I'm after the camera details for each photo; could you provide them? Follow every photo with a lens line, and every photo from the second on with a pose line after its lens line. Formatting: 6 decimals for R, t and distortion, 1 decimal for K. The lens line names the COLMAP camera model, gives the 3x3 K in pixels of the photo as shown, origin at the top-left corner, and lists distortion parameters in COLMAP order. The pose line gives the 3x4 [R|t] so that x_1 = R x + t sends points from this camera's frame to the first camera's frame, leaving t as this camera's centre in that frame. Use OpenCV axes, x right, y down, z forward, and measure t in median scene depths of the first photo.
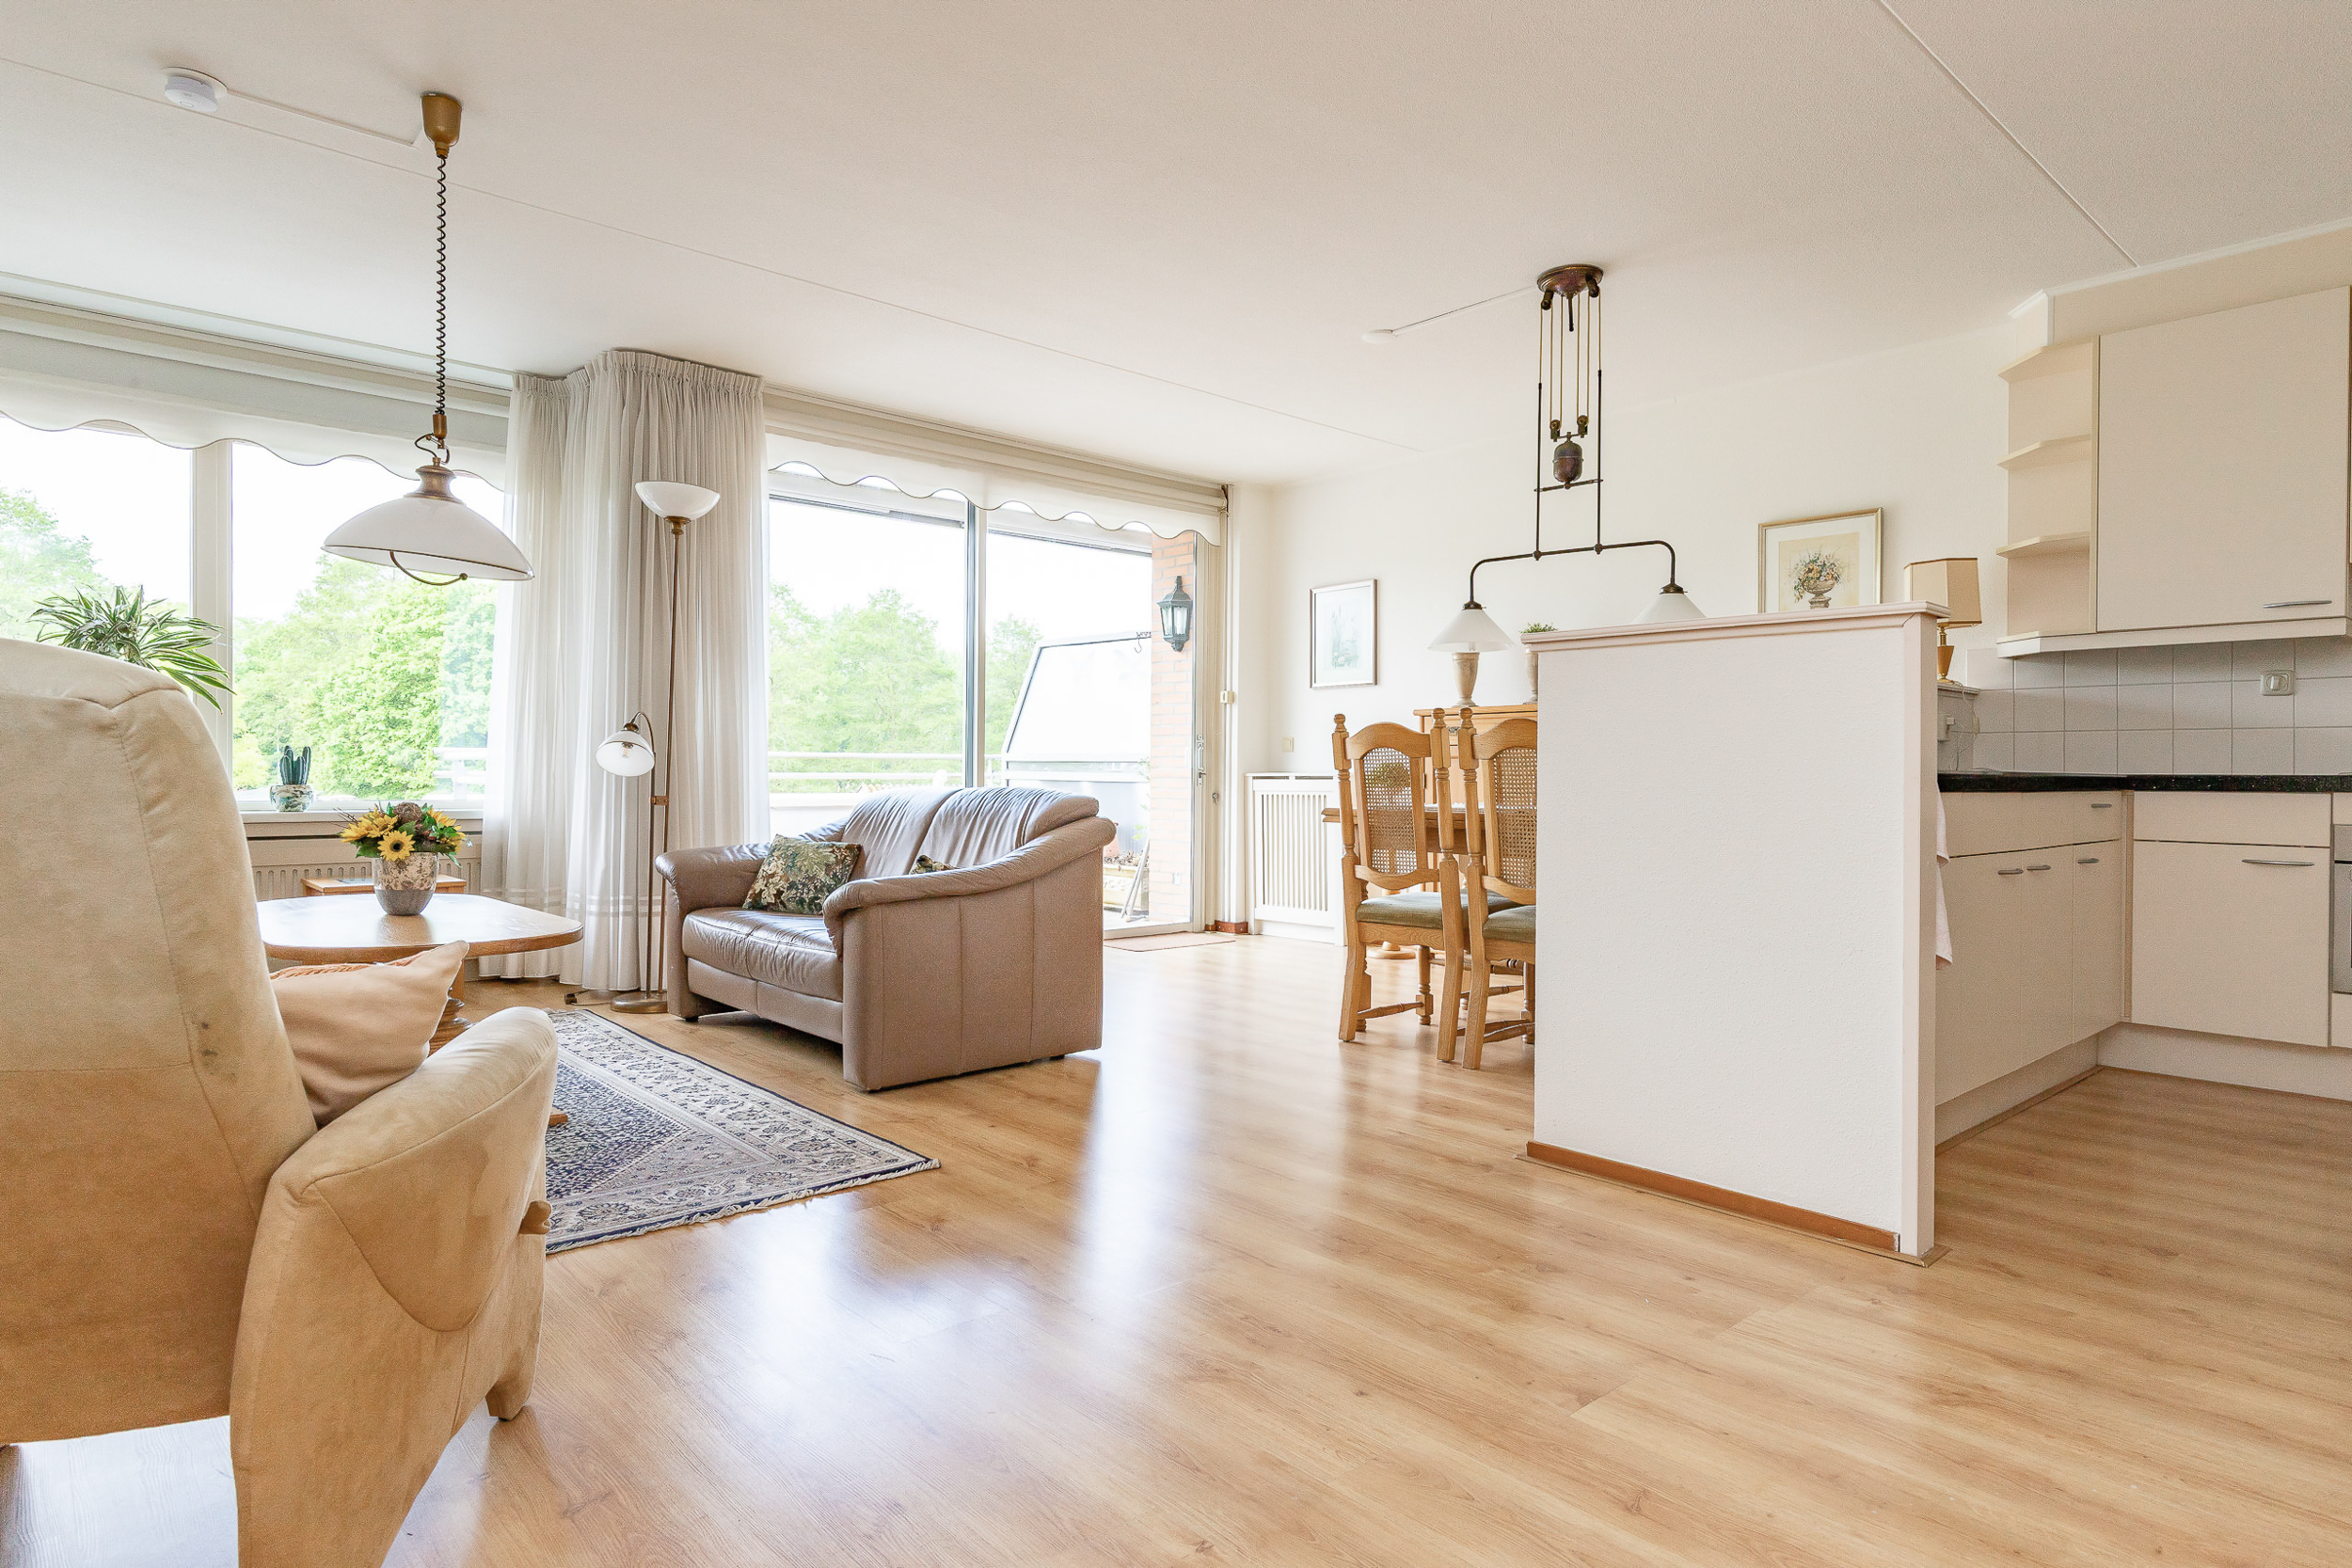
lens RADIAL K [[1306.8, 0, 1156.3], [0, 1306.8, 777.4], [0, 0, 1]] dist [0.010734, -0.001166]
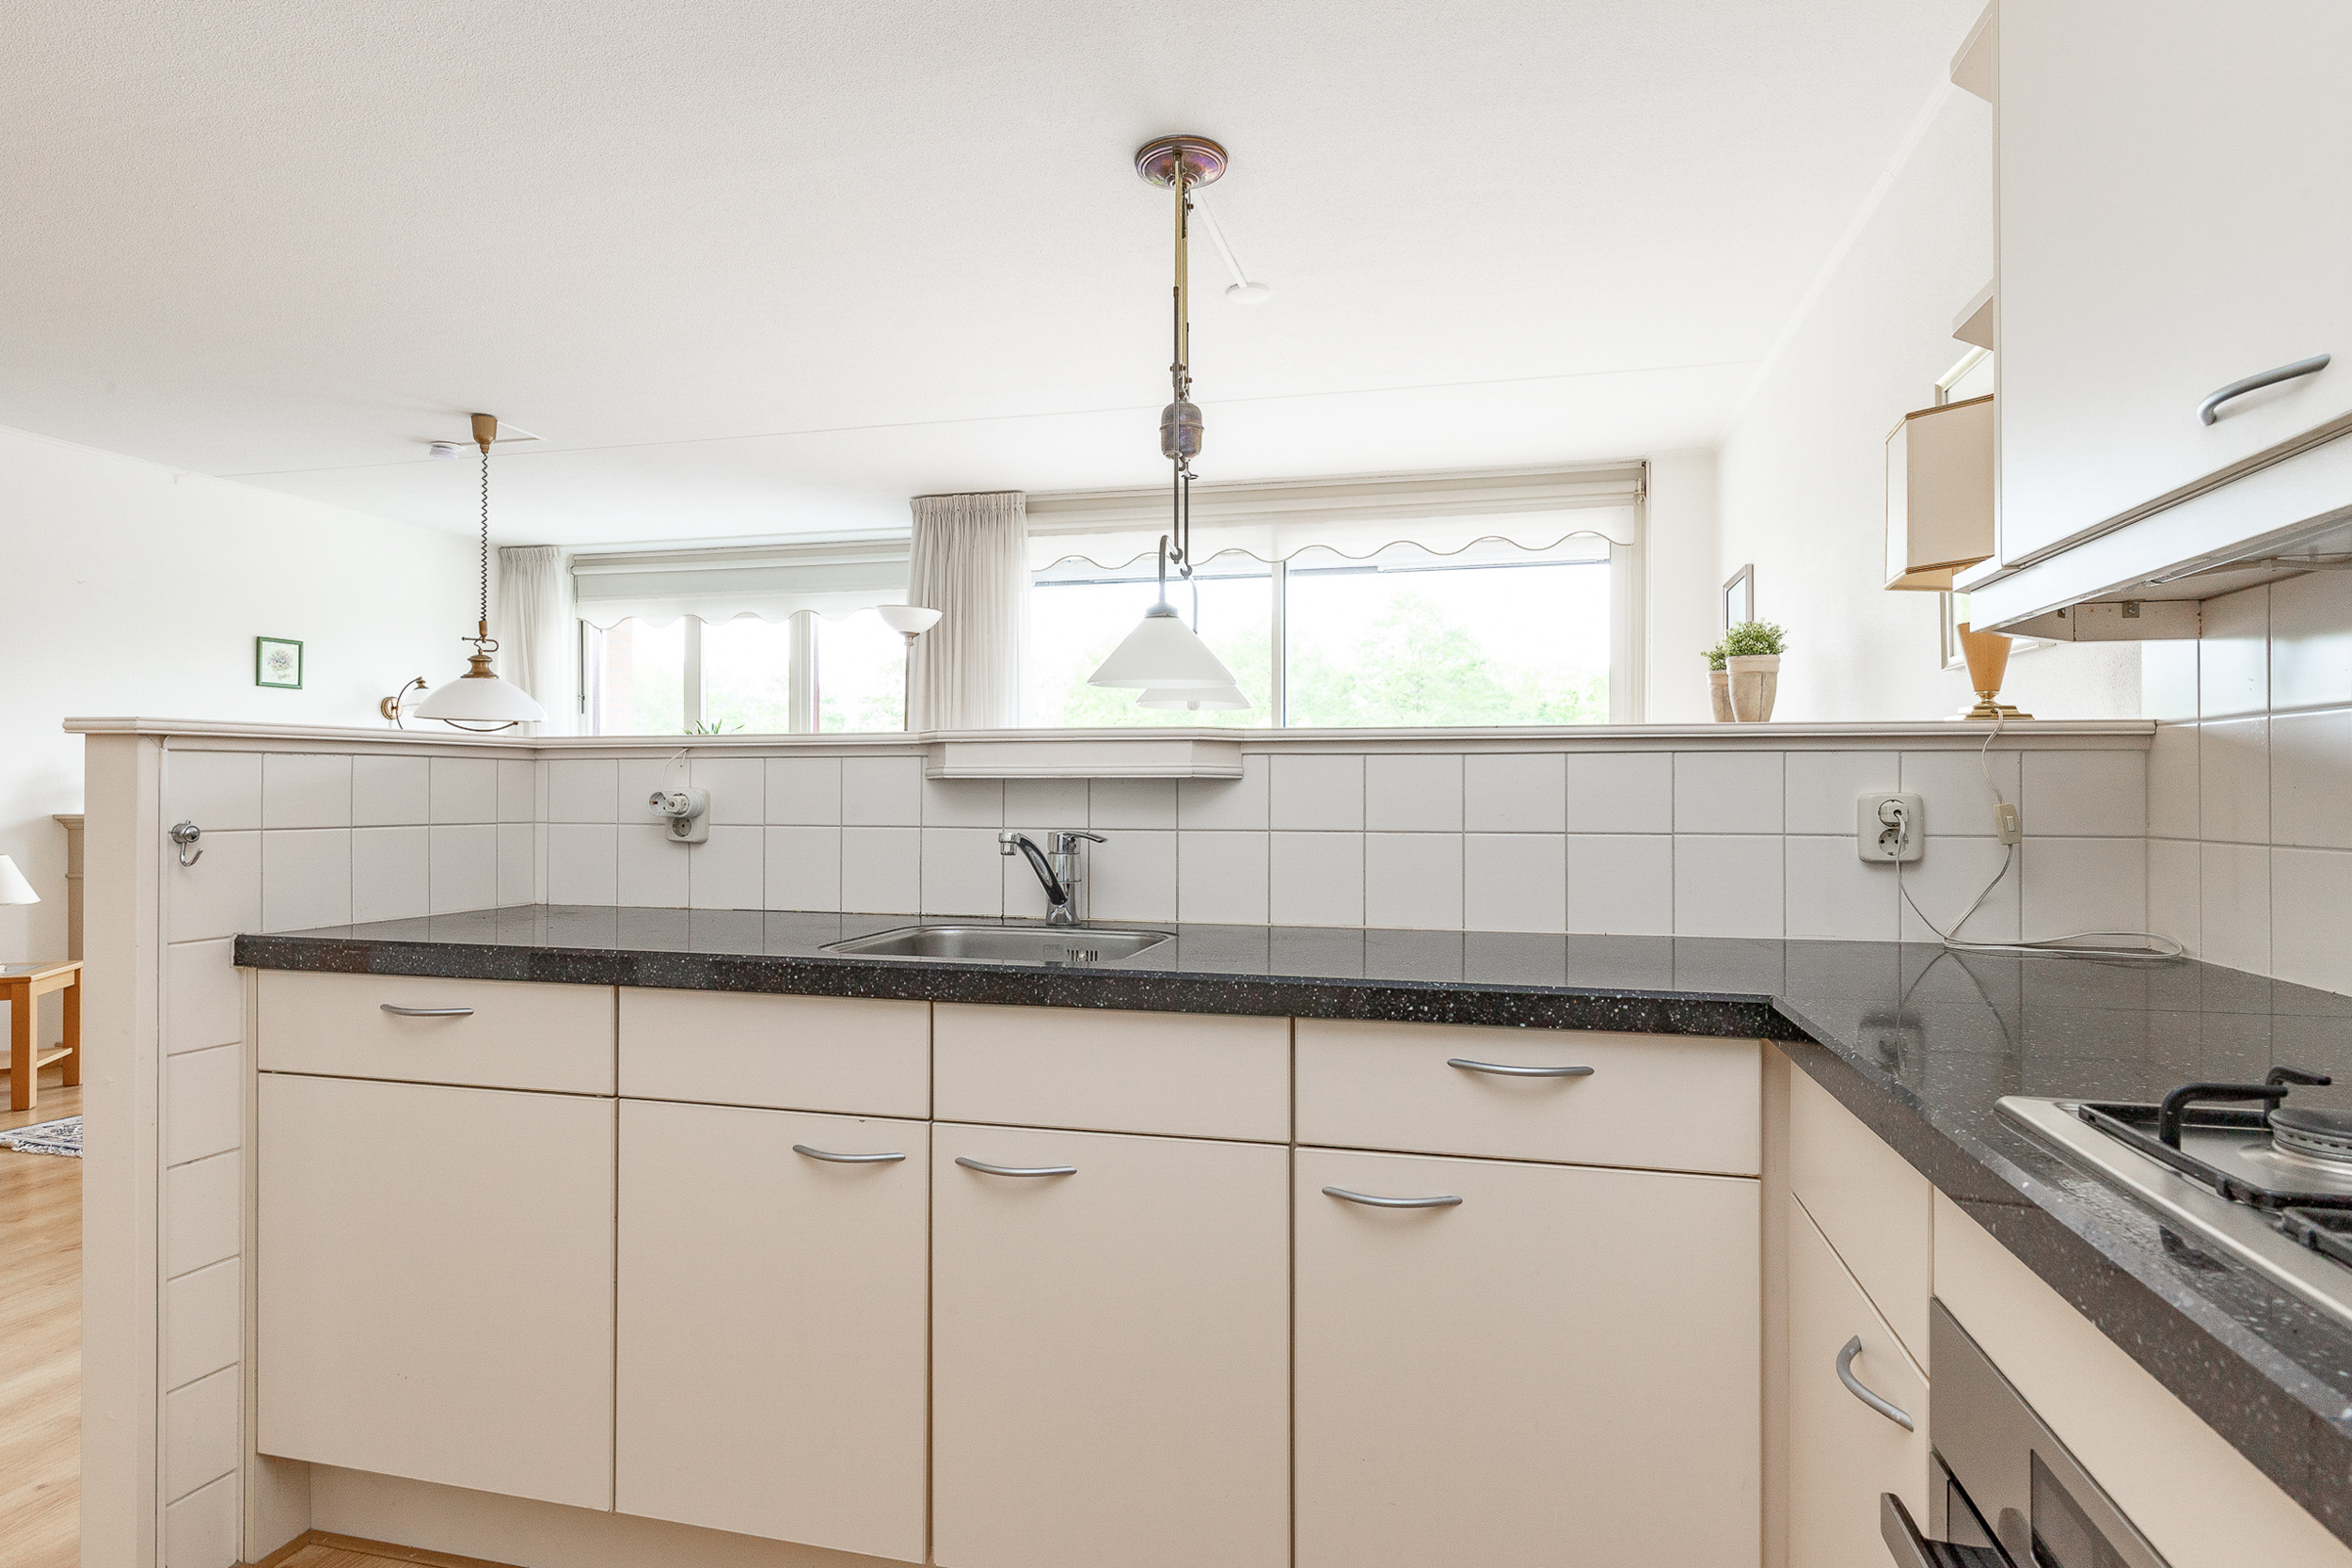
lens RADIAL K [[1274.5, 0, 1142.7], [0, 1274.5, 781.4], [0, 0, 1]] dist [0.003856, -0.000192]
pose [[0.558196, -0.012780, -0.829611, 0.829484], [-0.000694, 0.999874, -0.015870, -0.048991], [0.829709, 0.009434, 0.558116, 0.600897]]
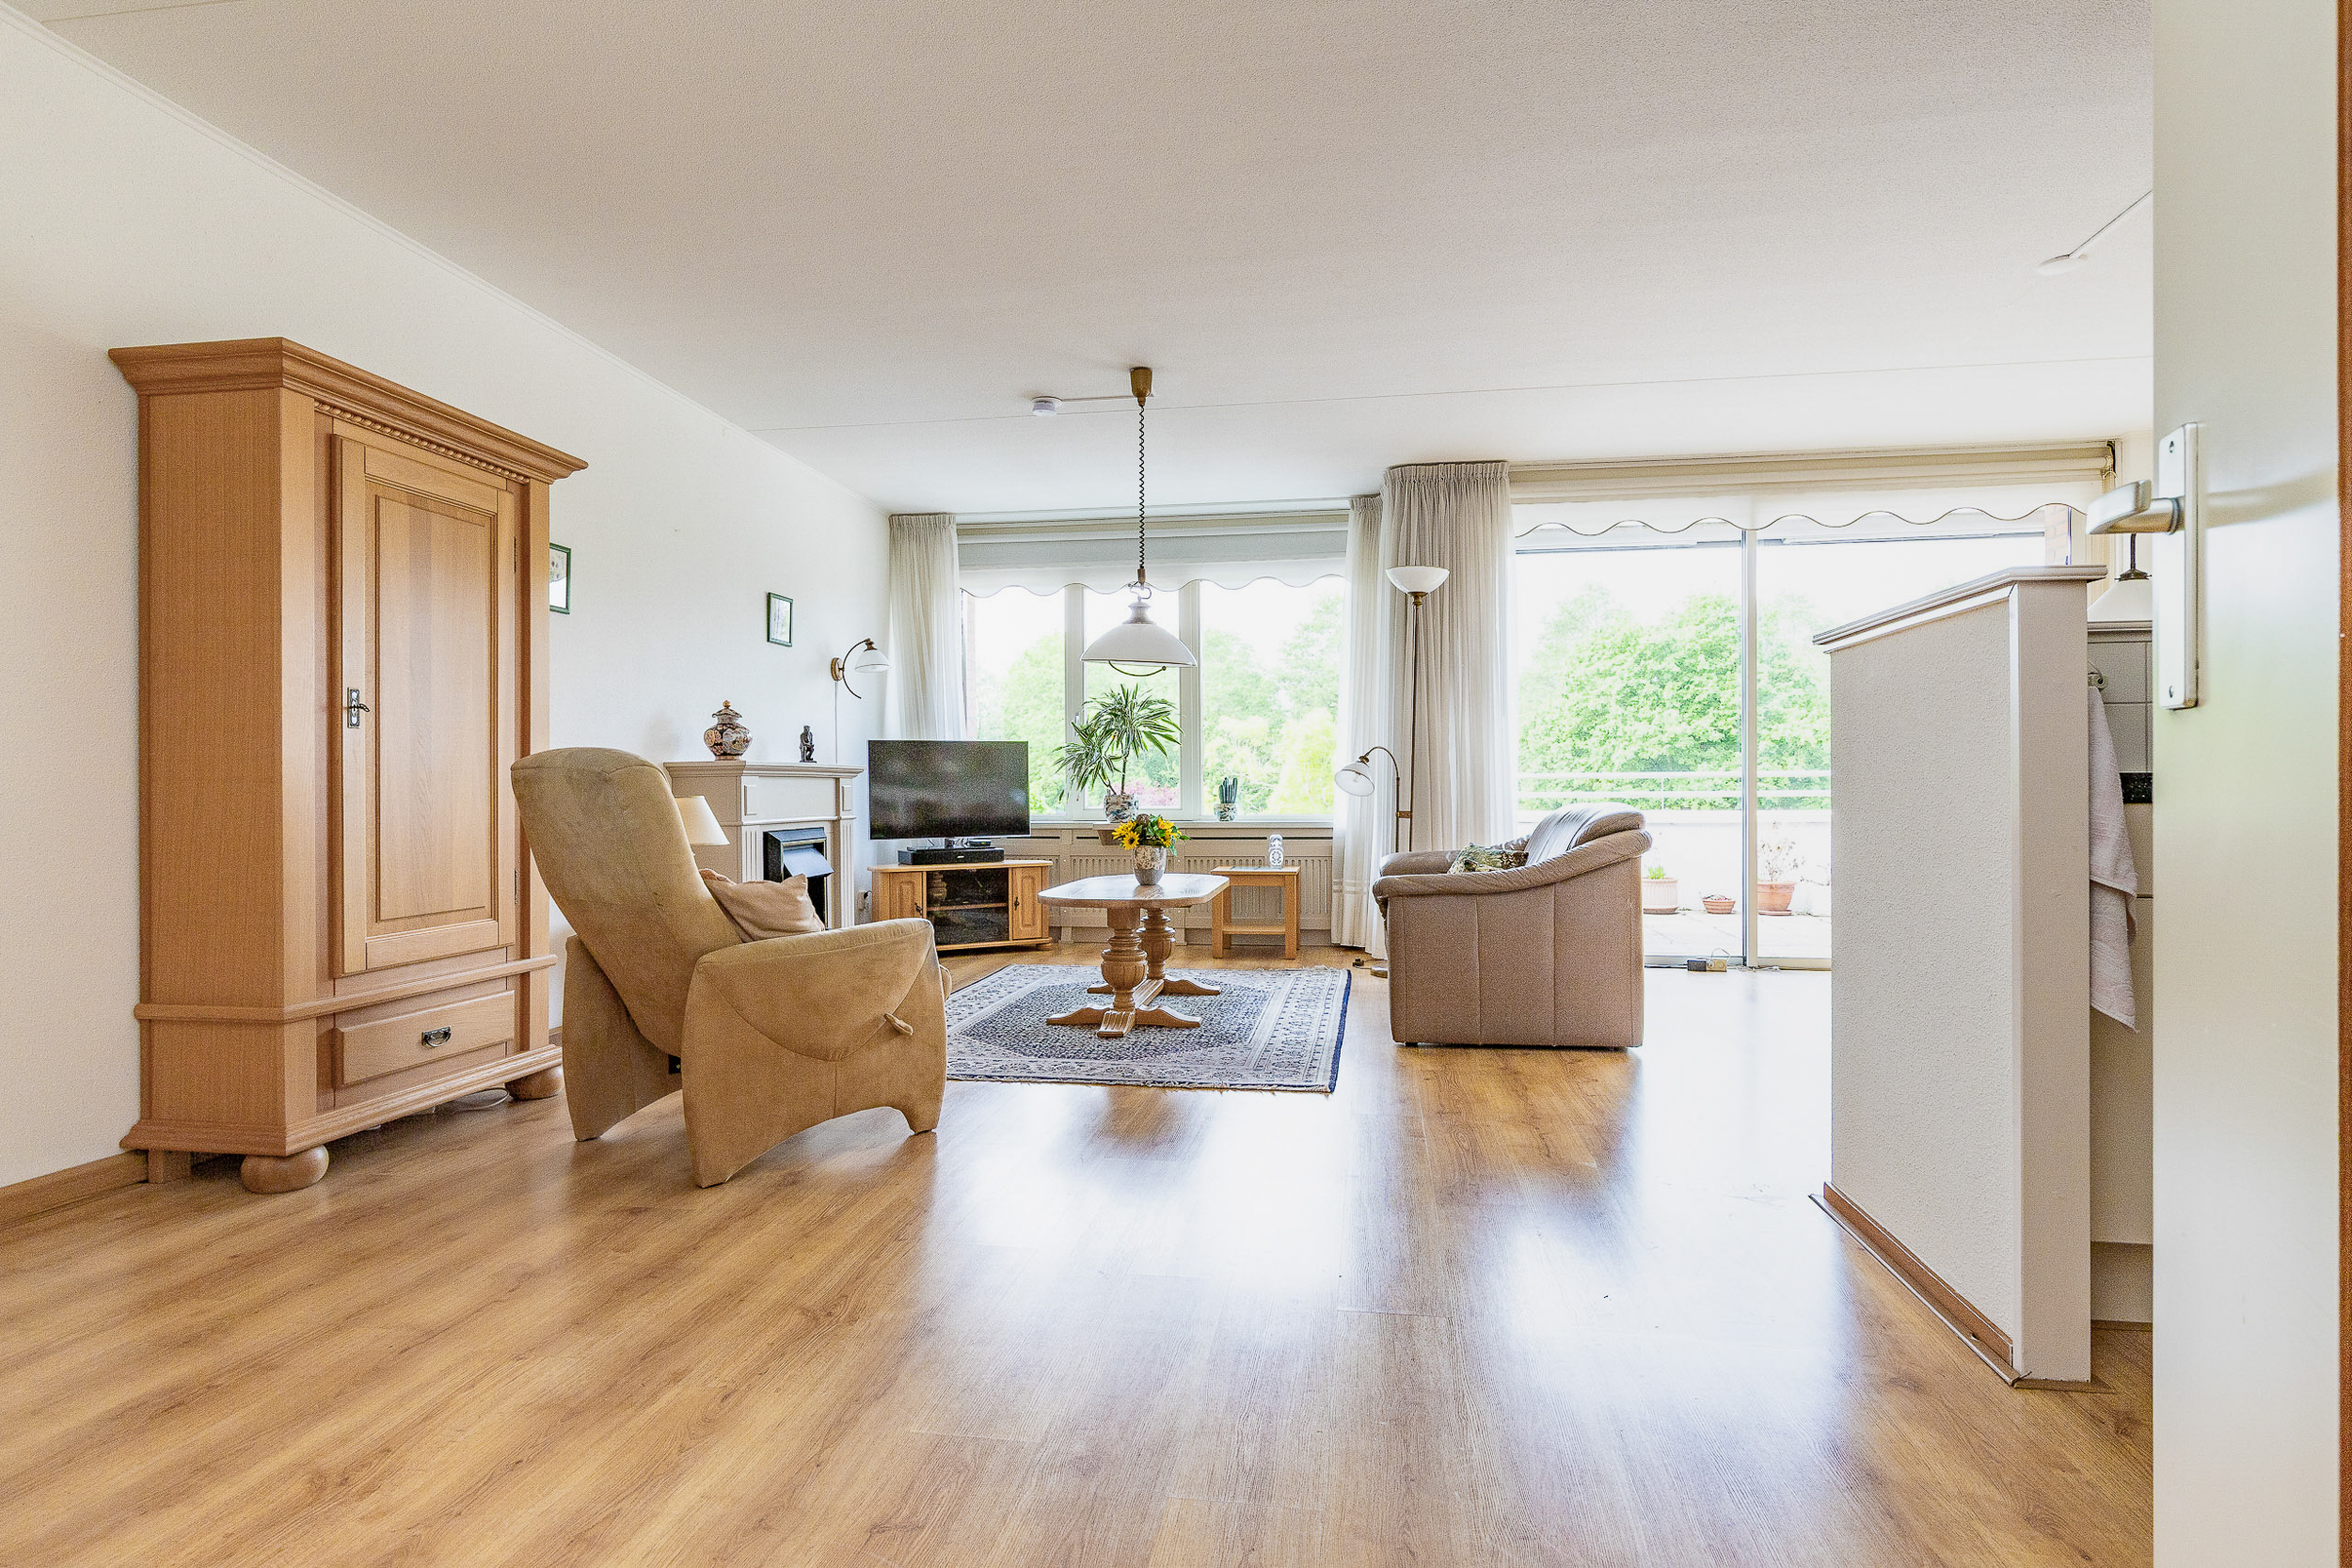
lens RADIAL K [[1240.1, 0, 1176.0], [0, 1240.1, 784.0], [0, 0, 1]] dist [0.001138, -0.000587]
pose [[0.641756, -0.016837, -0.766724, 0.462459], [0.008633, 0.999854, -0.014731, 0.004227], [0.766860, 0.002834, 0.641808, 0.053938]]
